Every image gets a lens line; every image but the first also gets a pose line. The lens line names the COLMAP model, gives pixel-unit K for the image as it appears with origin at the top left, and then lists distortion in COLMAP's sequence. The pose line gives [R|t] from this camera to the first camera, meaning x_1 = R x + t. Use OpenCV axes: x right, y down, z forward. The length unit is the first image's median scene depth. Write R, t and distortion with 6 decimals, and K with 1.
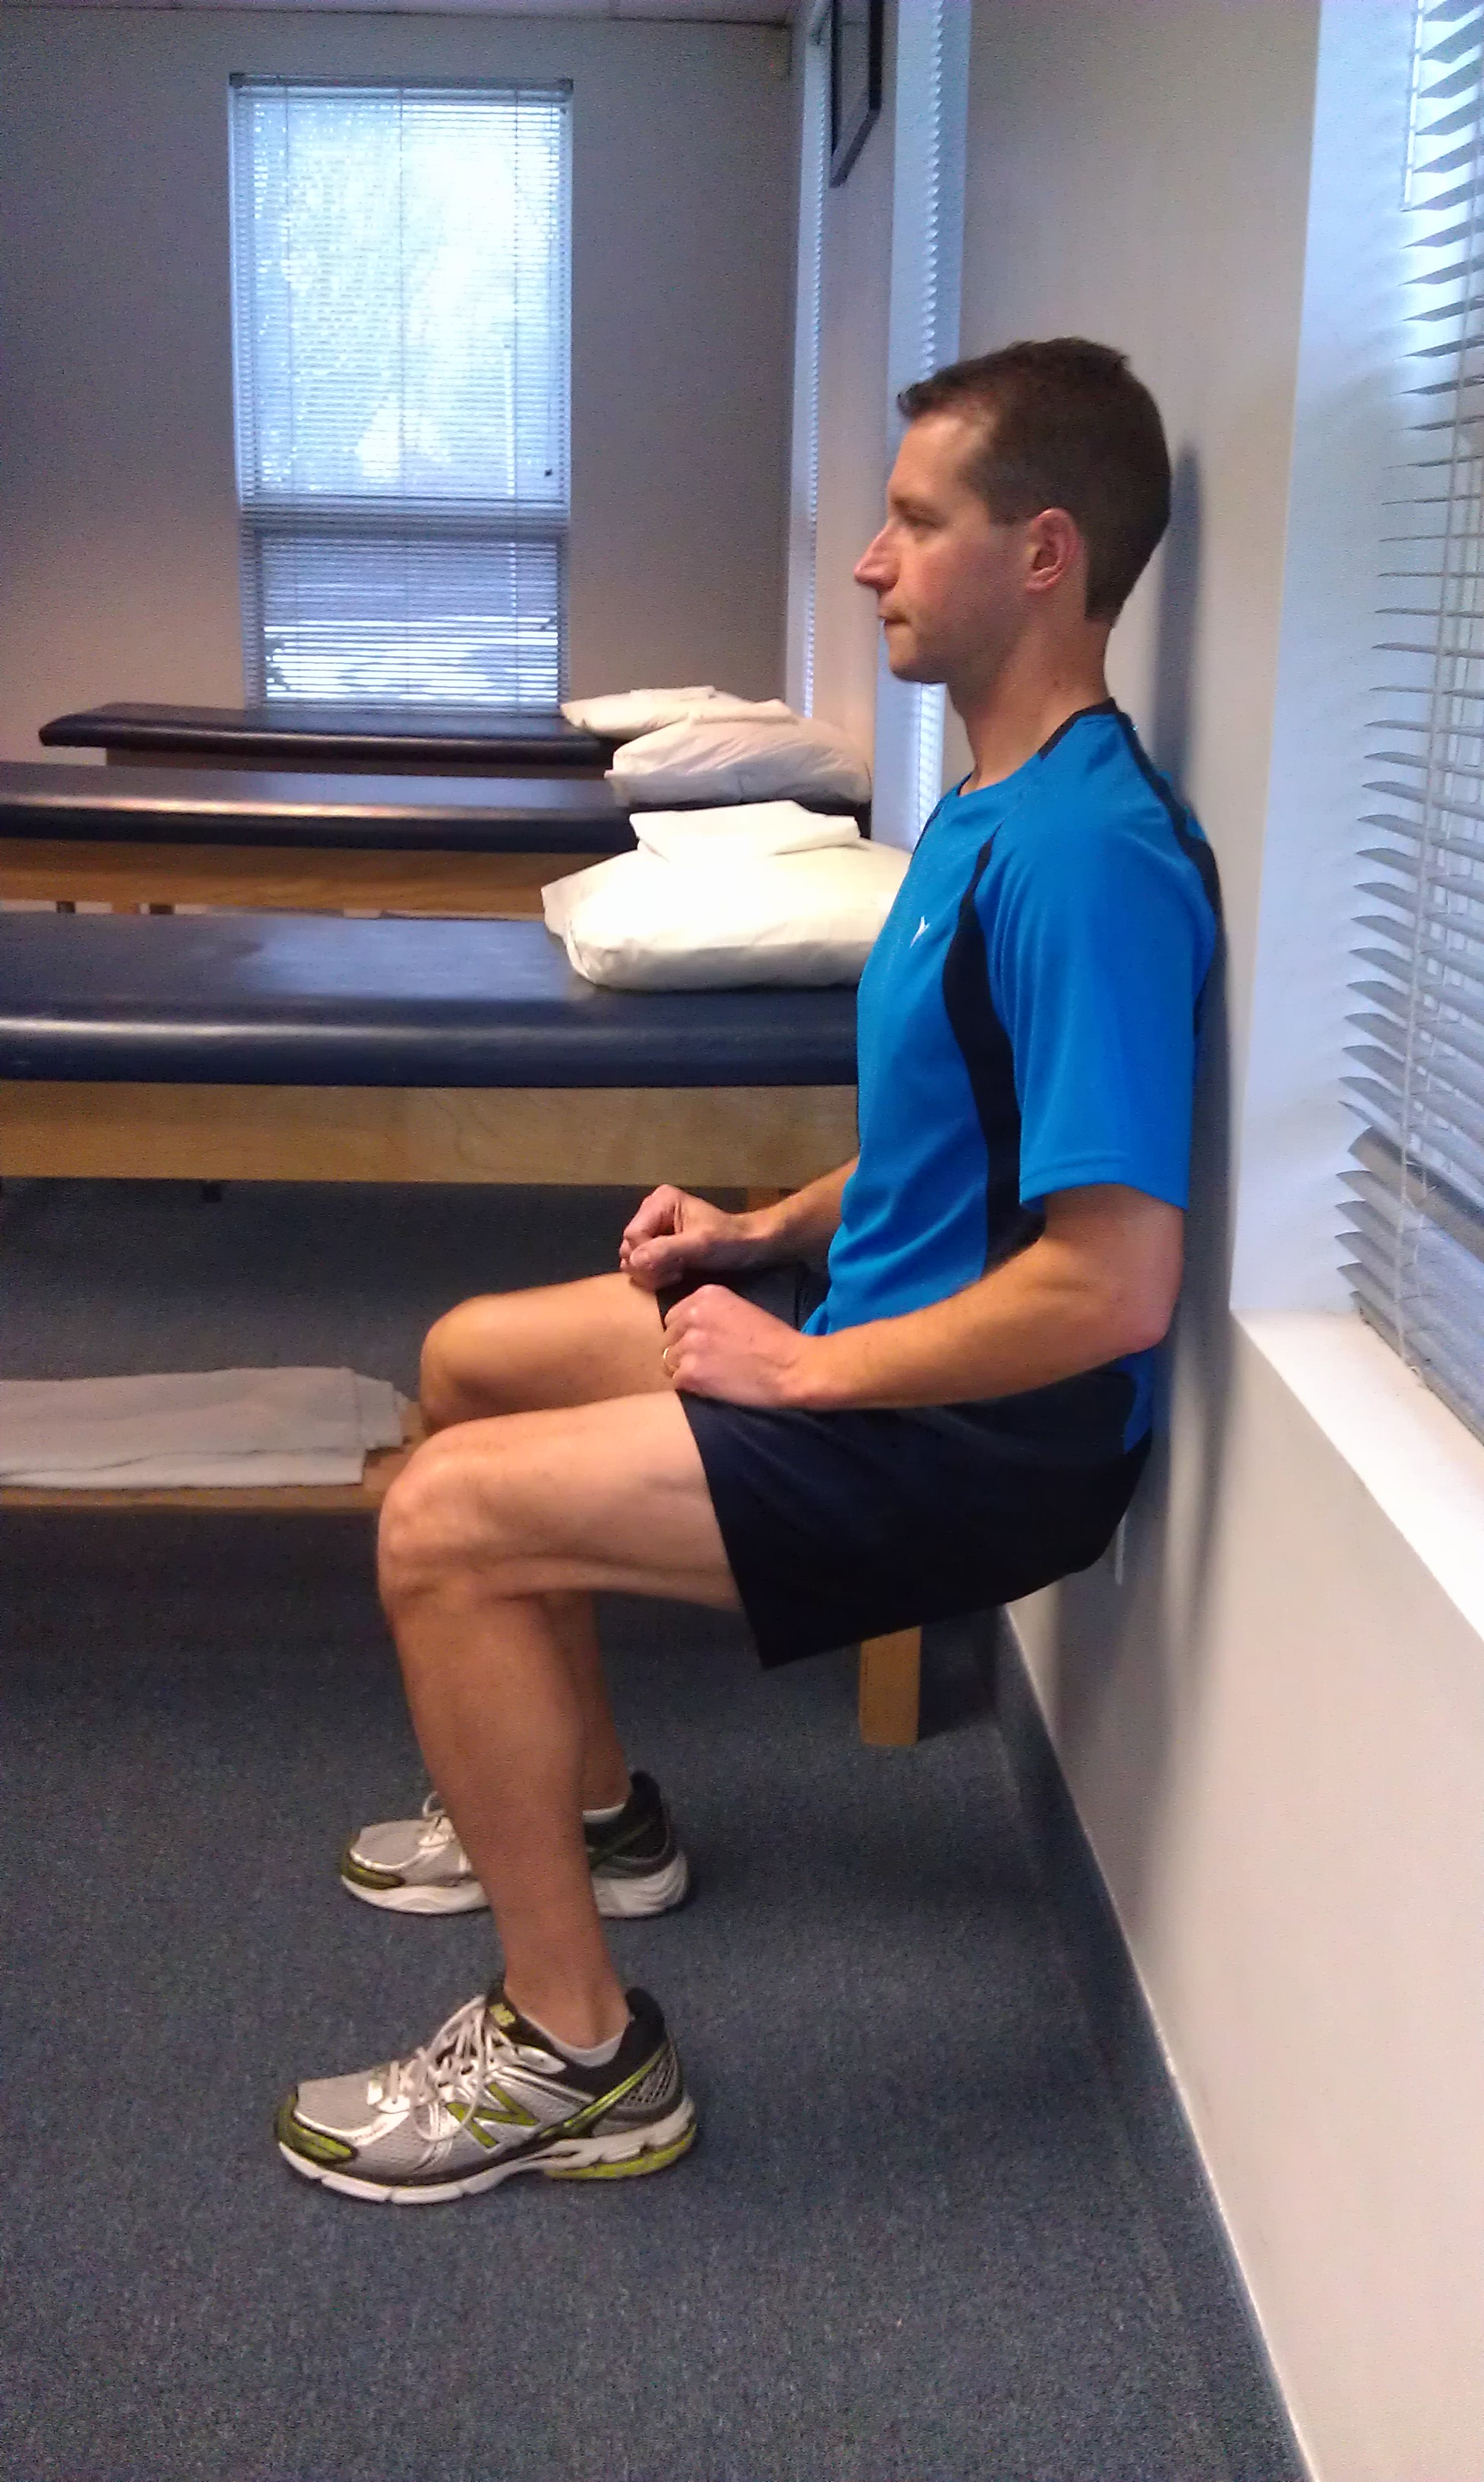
lens RADIAL K [[2586.4, 0, 847.8], [0, 2586.4, 1234.9], [0, 0, 1]] dist [0.153955, -0.501911]
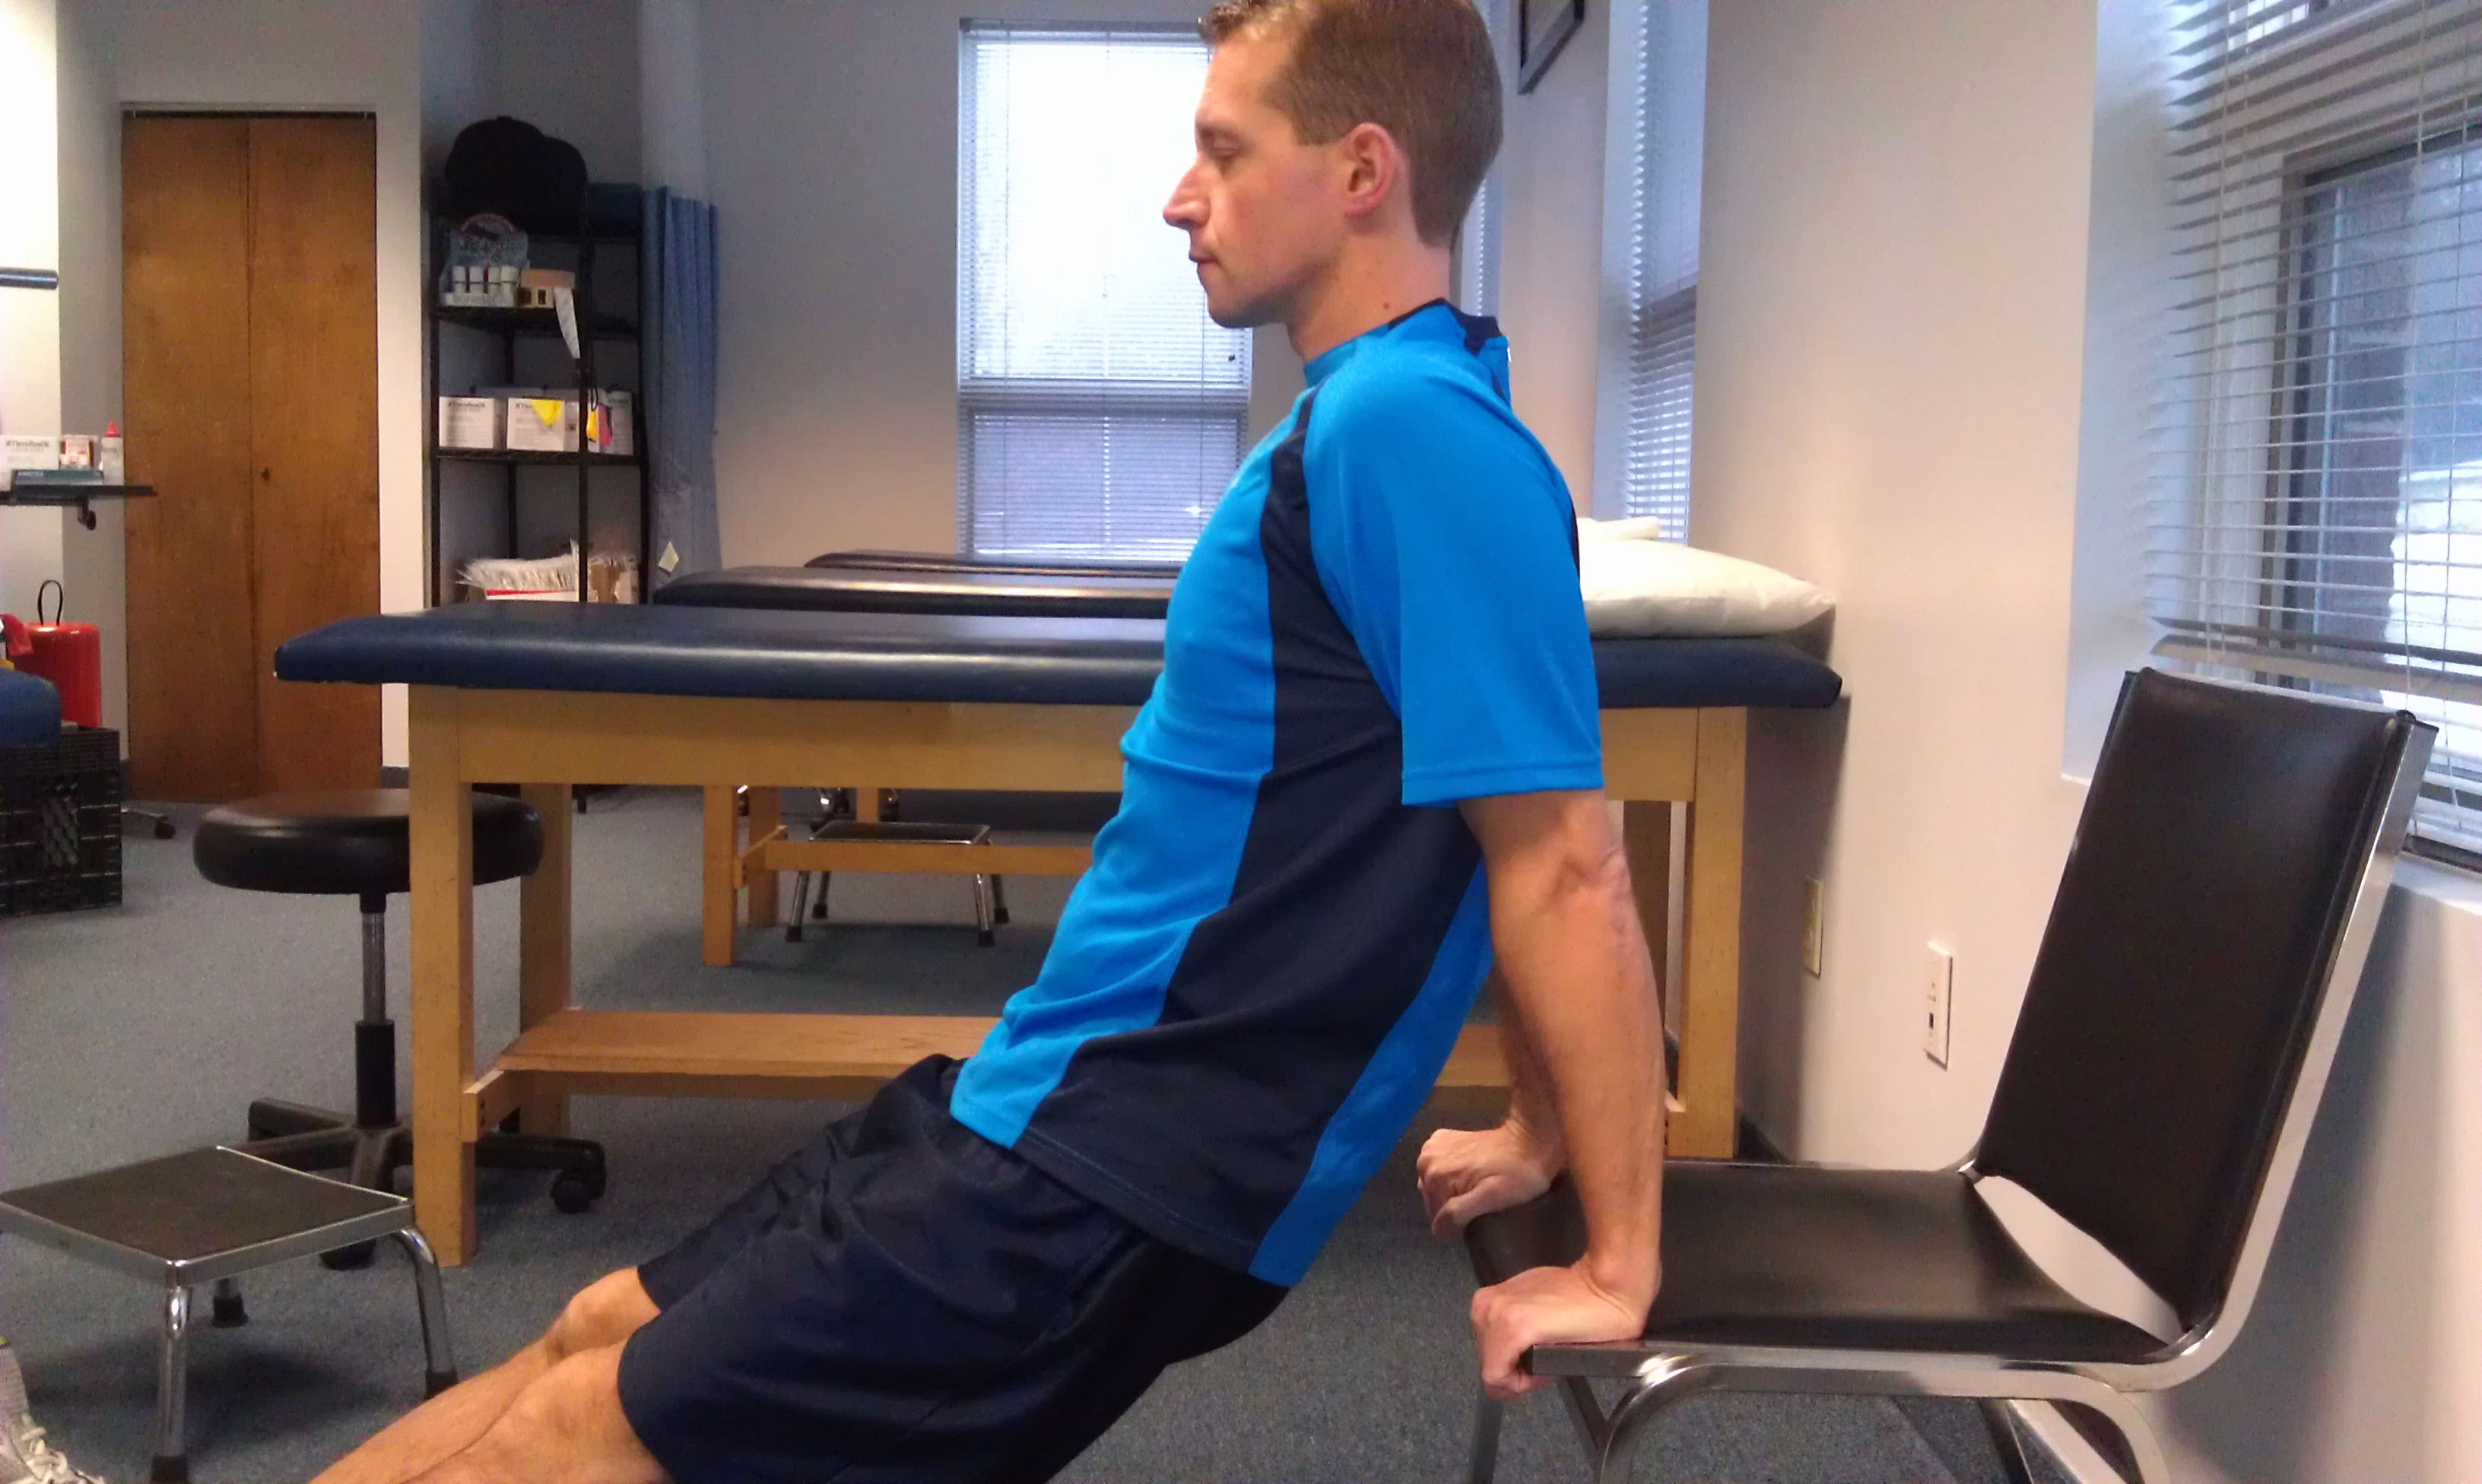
lens RADIAL K [[2586.4, 0, 1241.0], [0, 2586.4, 742.0], [0, 0, 1]] dist [0.153955, -0.501911]
pose [[0.998526, -0.005798, -0.053962, -0.084311], [-0.003040, 0.986740, -0.162278, 0.096481], [0.054187, 0.162203, 0.985268, -0.139748]]
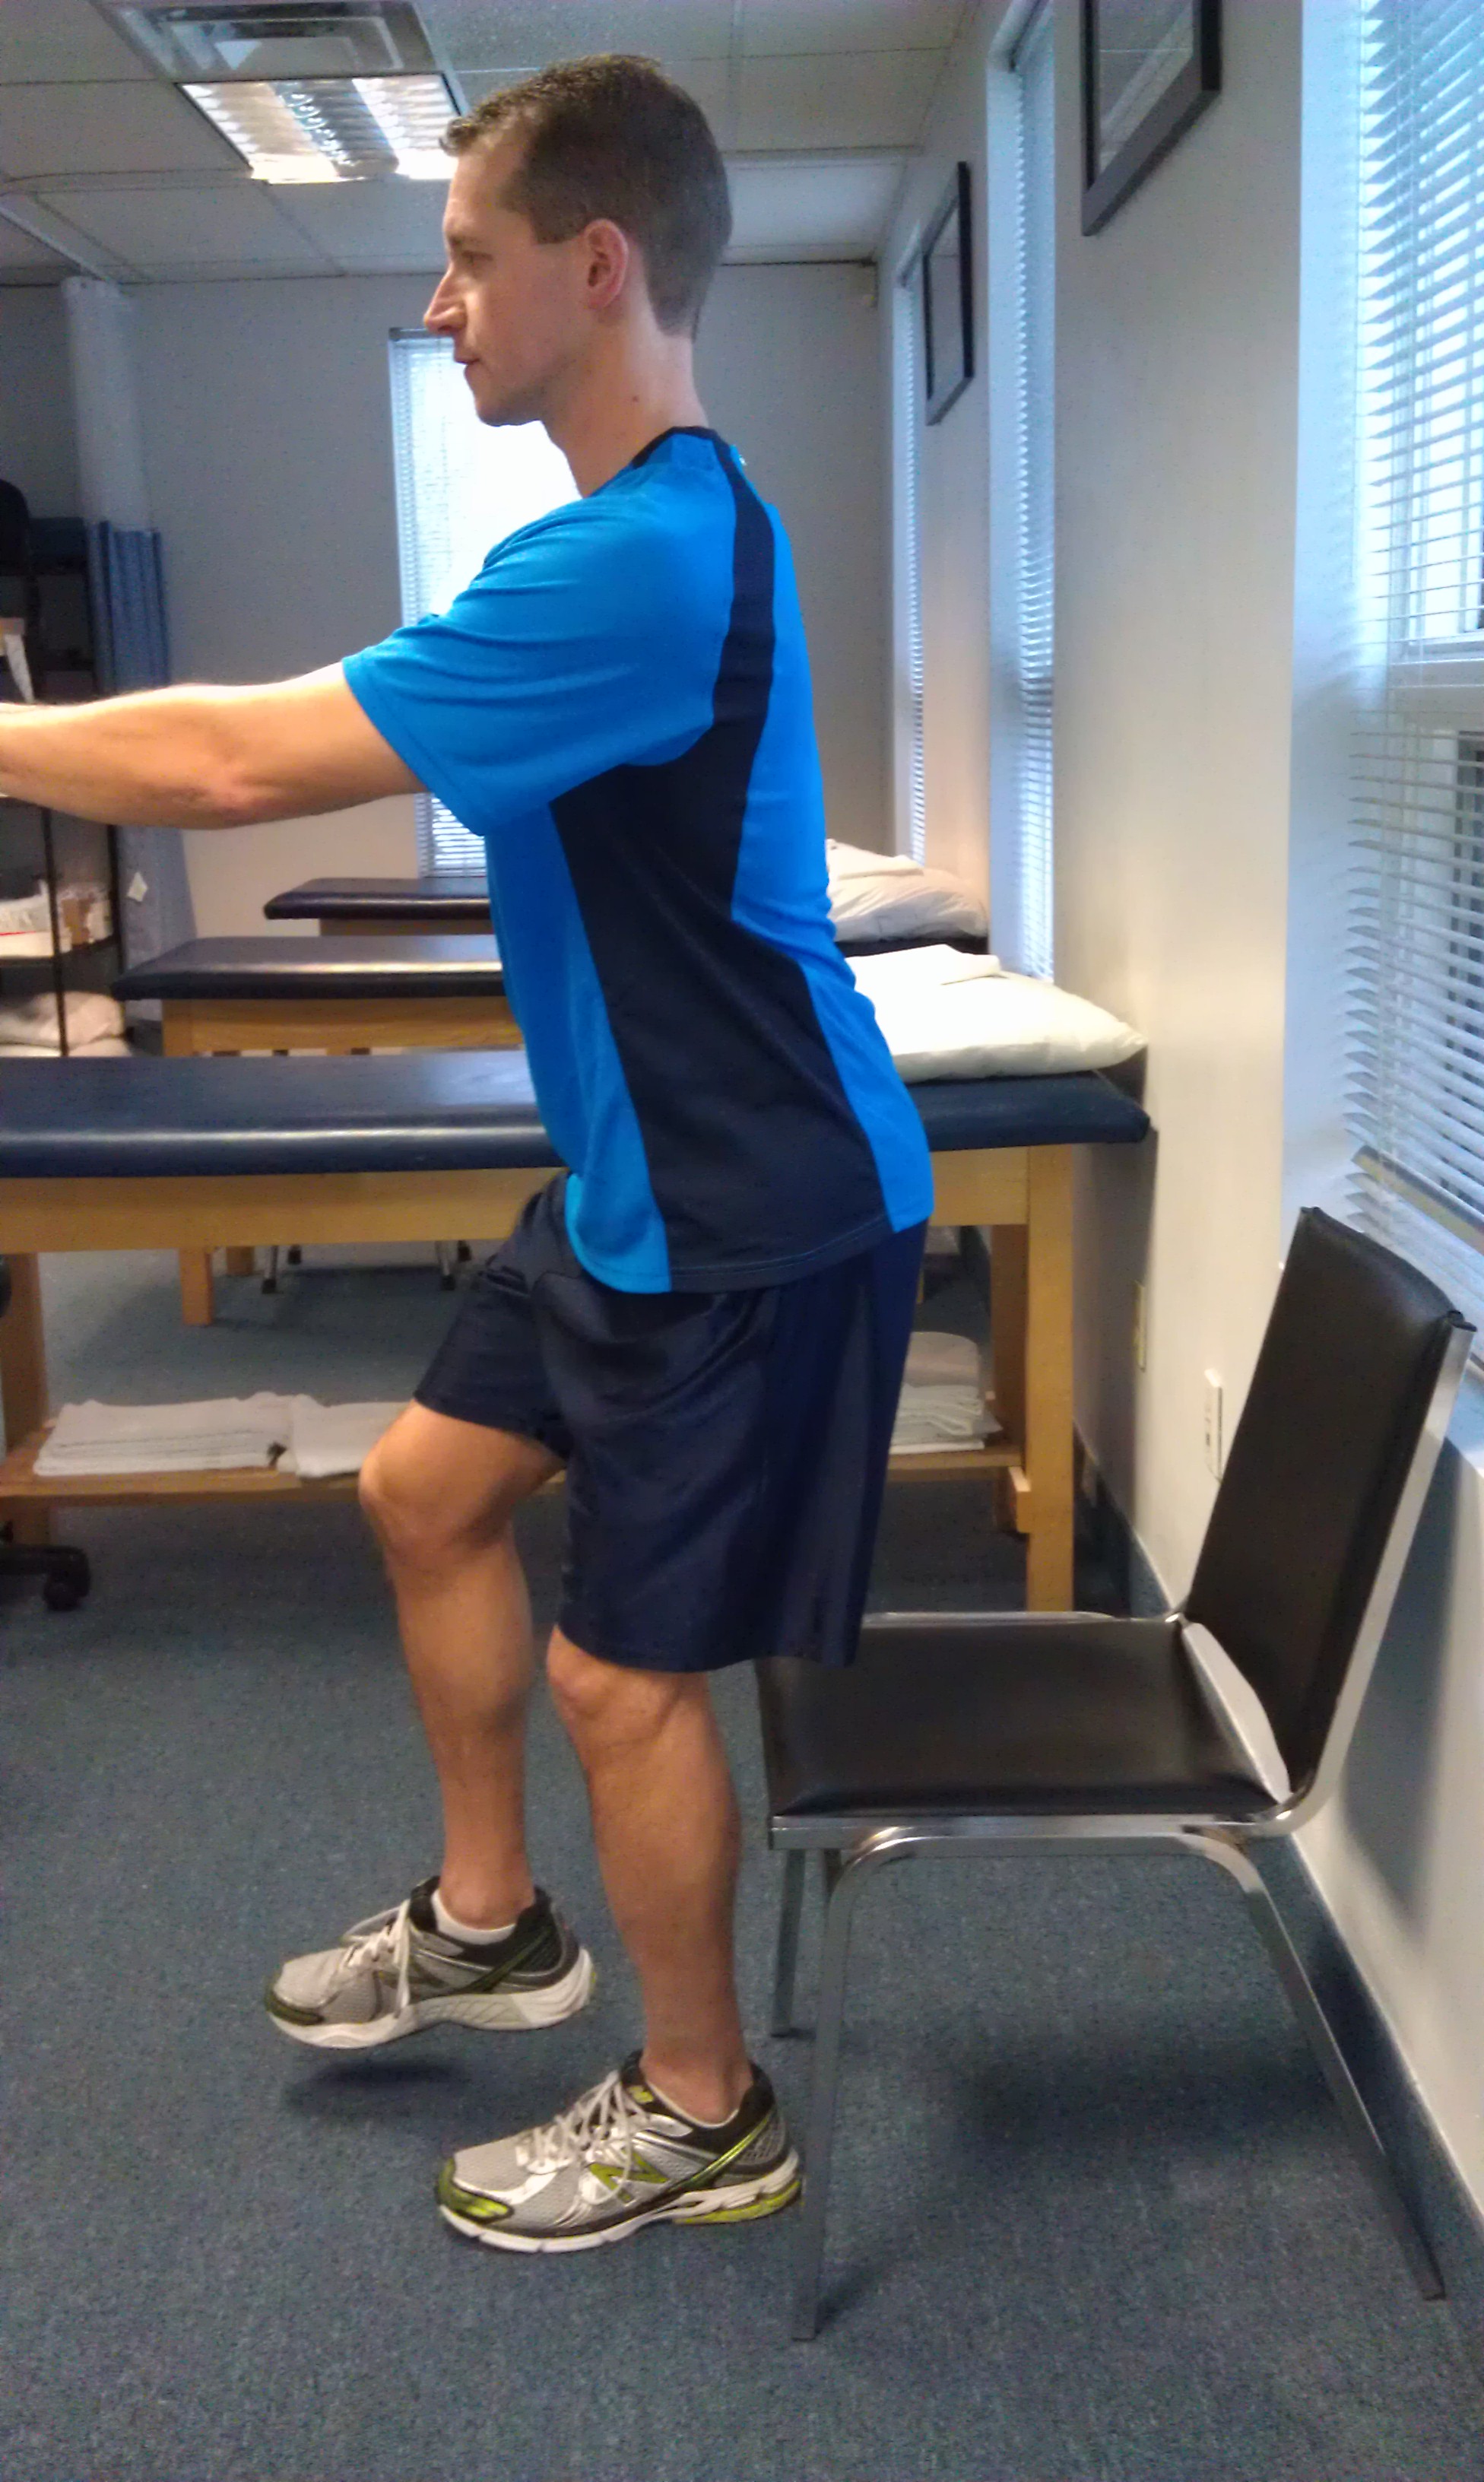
lens RADIAL K [[2645.0, 0, 742.0], [0, 2645.0, 1241.0], [0, 0, 1]] dist [0.173127, -0.585668]
pose [[0.996748, -0.041611, -0.069006, -0.026269], [0.038495, 0.998205, -0.045888, 0.031254], [0.070792, 0.043082, 0.996560, -0.256378]]
